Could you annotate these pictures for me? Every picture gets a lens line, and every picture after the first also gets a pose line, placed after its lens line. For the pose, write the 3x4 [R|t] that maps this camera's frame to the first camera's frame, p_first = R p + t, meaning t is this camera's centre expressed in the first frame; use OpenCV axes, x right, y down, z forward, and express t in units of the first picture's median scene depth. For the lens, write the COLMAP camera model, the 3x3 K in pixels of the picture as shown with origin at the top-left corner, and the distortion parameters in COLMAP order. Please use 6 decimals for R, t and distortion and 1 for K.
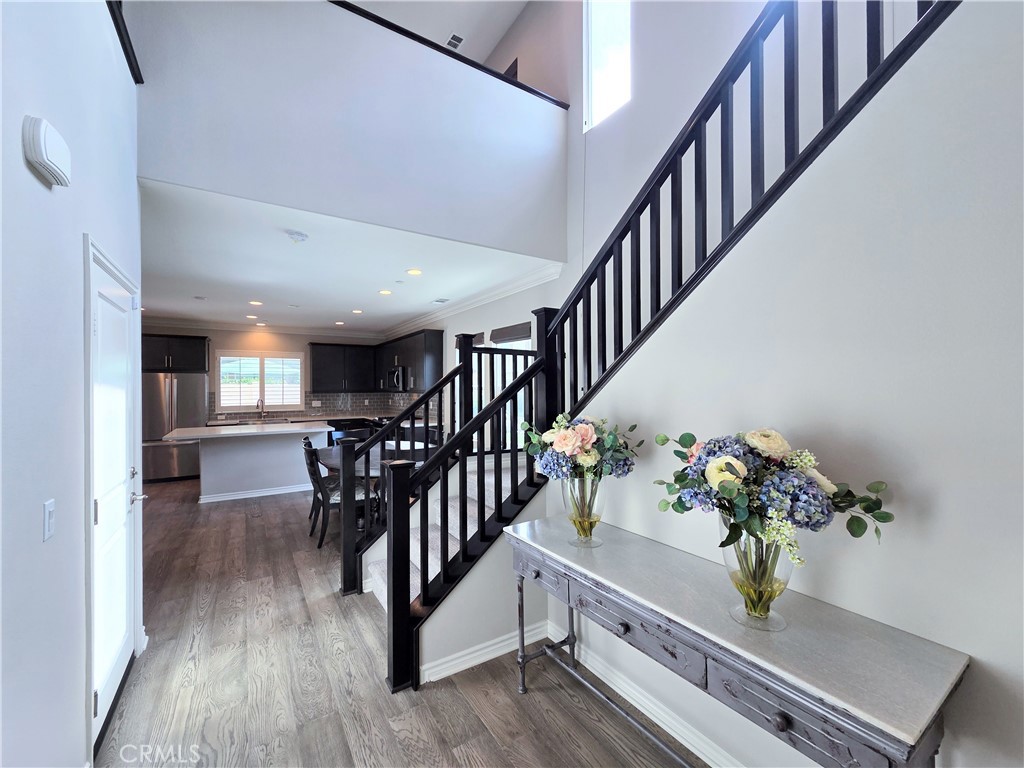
lens RADIAL K [[422.6, 0, 510.3], [0, 422.6, 387.7], [0, 0, 1]] dist [0.000741, 0.003397]
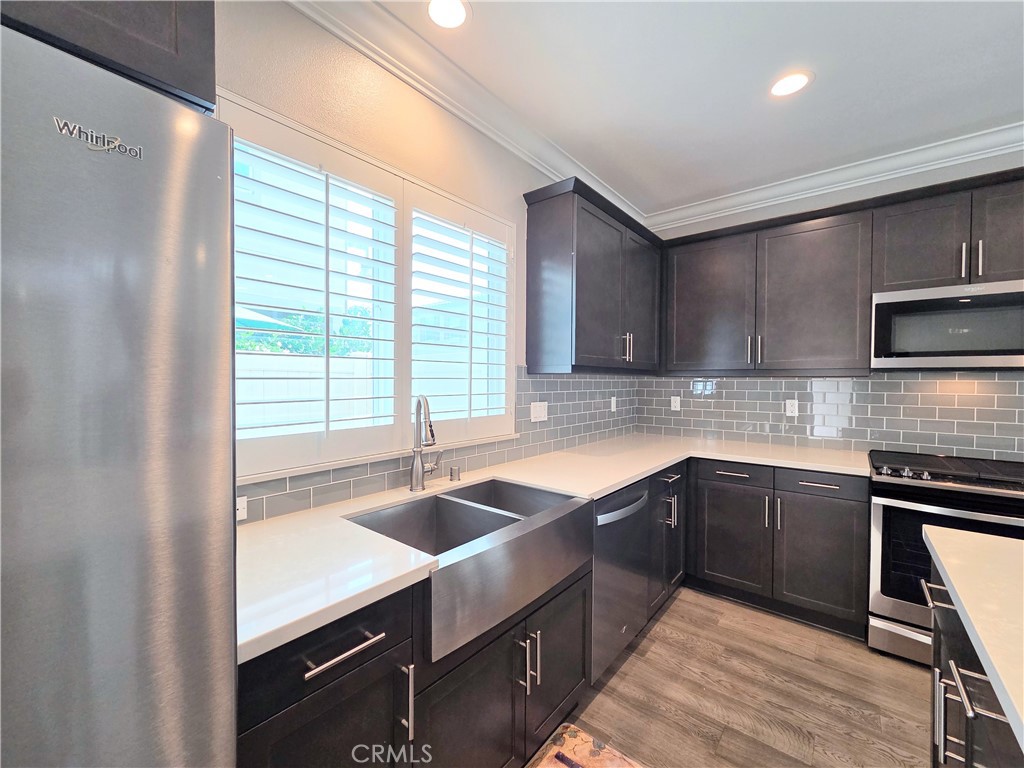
lens RADIAL K [[422.6, 0, 510.3], [0, 422.6, 387.7], [0, 0, 1]] dist [0.000741, 0.003397]
pose [[0.950448, 0.007815, 0.310785, -1.231852], [-0.014563, 0.999706, 0.019401, 0.035964], [-0.310542, -0.022966, 0.950282, 1.587555]]
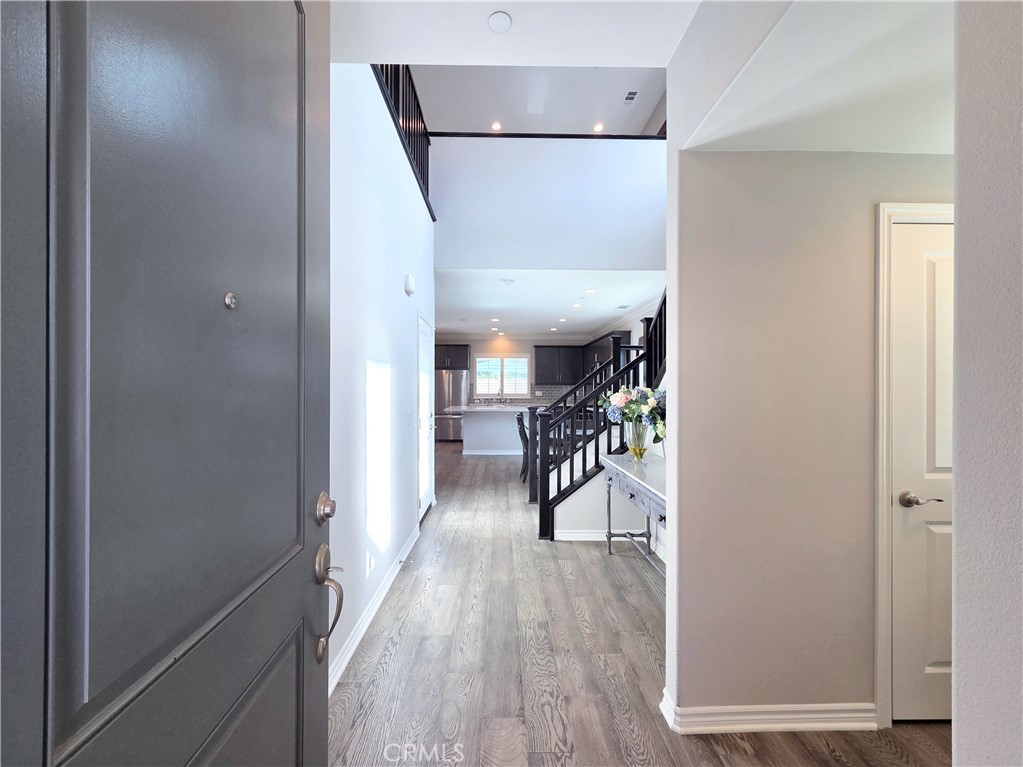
lens RADIAL K [[422.2, 0, 509.8], [0, 422.2, 387.2], [0, 0, 1]] dist [0.000741, 0.003397]
pose [[0.858597, 0.009294, -0.512567, 0.256059], [-0.007269, 0.999956, 0.005955, 0.026937], [0.512599, -0.001388, 0.858627, -0.296484]]
